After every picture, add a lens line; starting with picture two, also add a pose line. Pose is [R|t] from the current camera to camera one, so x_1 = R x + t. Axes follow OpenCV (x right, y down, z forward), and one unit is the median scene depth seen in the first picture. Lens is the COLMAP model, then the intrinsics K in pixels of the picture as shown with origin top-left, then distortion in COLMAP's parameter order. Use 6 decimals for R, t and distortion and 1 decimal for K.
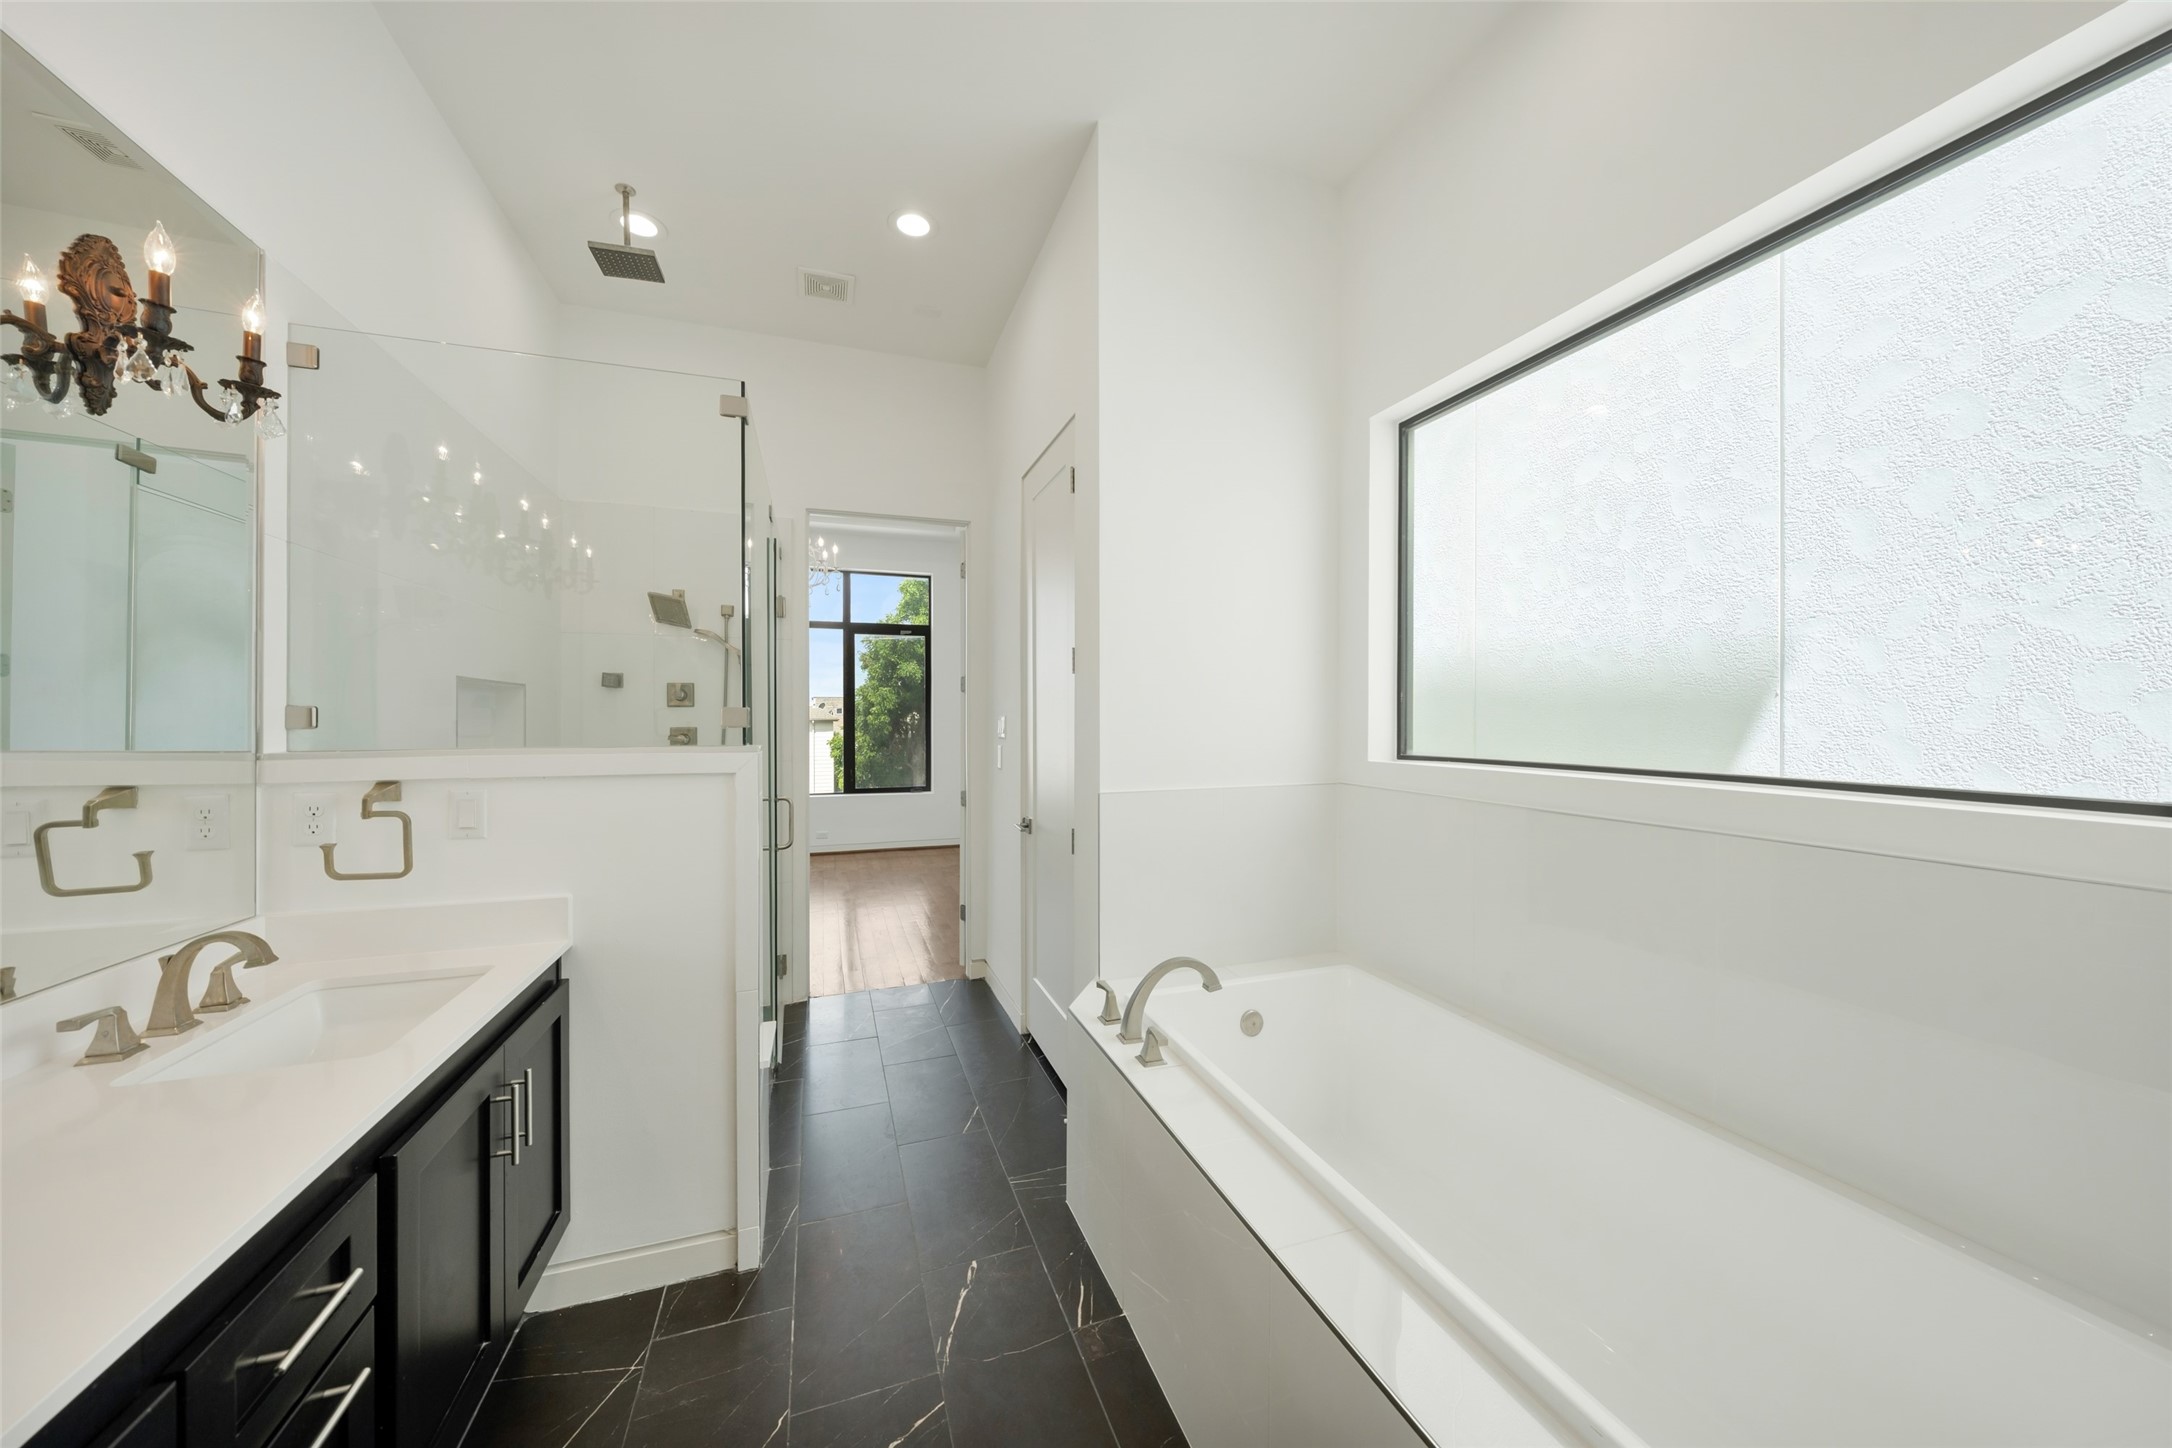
lens RADIAL K [[746.0, 0, 1091.3], [0, 746.0, 722.7], [0, 0, 1]] dist [-0.002178, -0.000249]
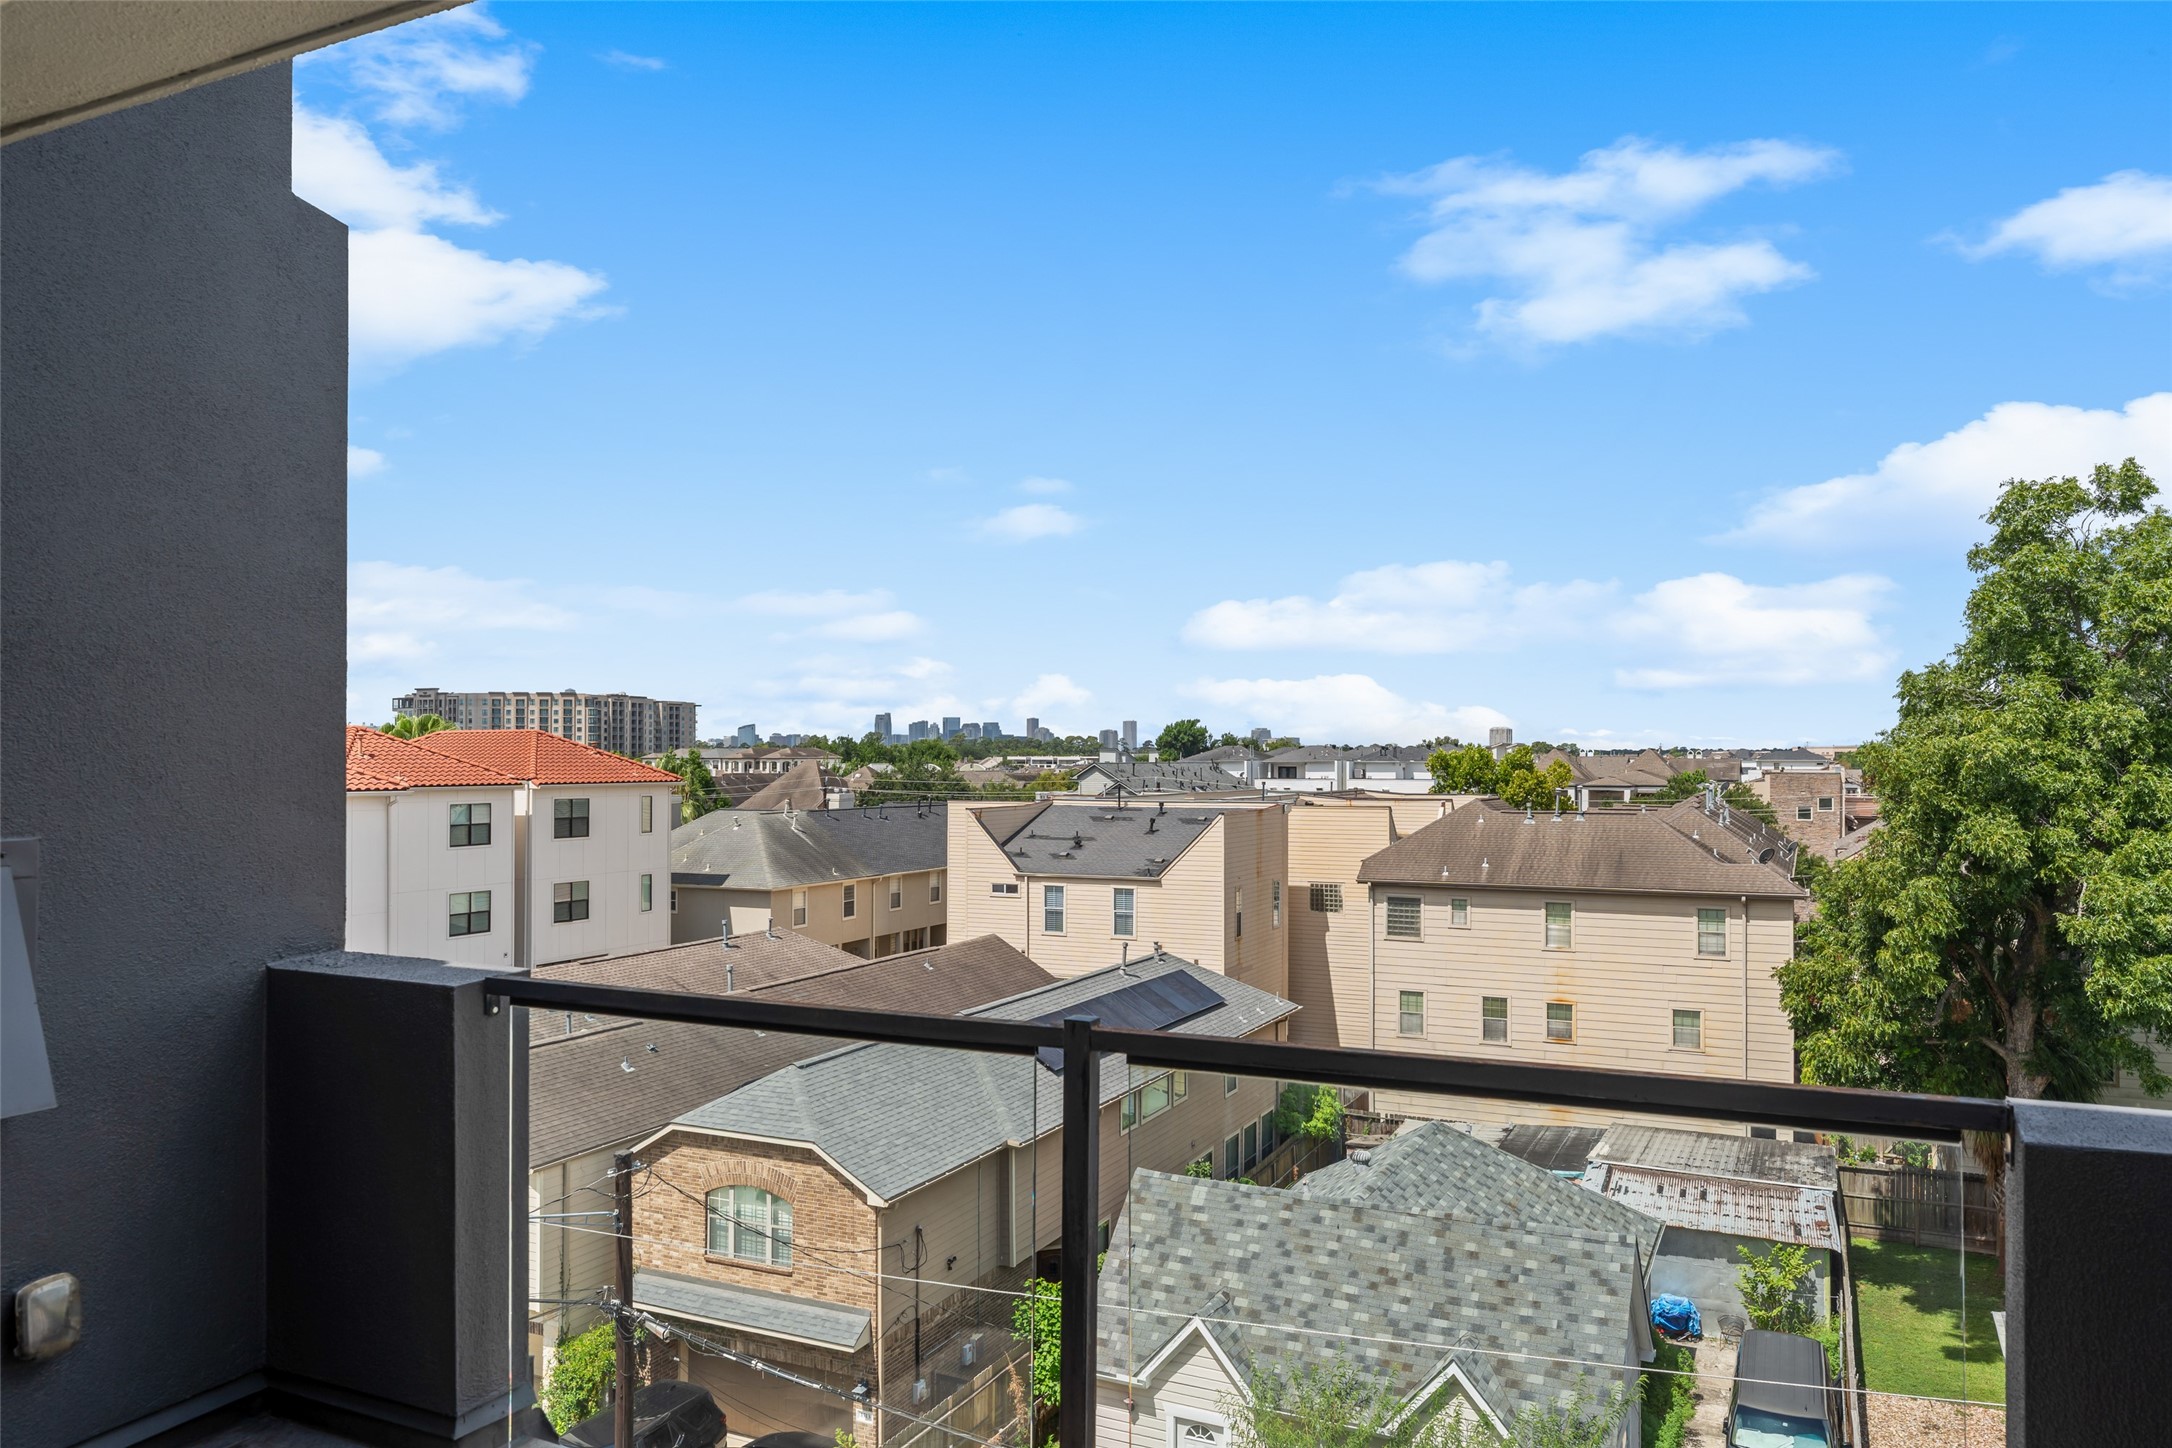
lens RADIAL K [[1485.2, 0, 1065.2], [0, 1485.2, 756.0], [0, 0, 1]] dist [0.004534, -0.005128]
pose [[0.690591, 0.001962, -0.723243, -0.028200], [-0.005165, 0.999984, -0.002220, -0.107545], [0.723227, 0.005268, 0.690590, 0.151970]]
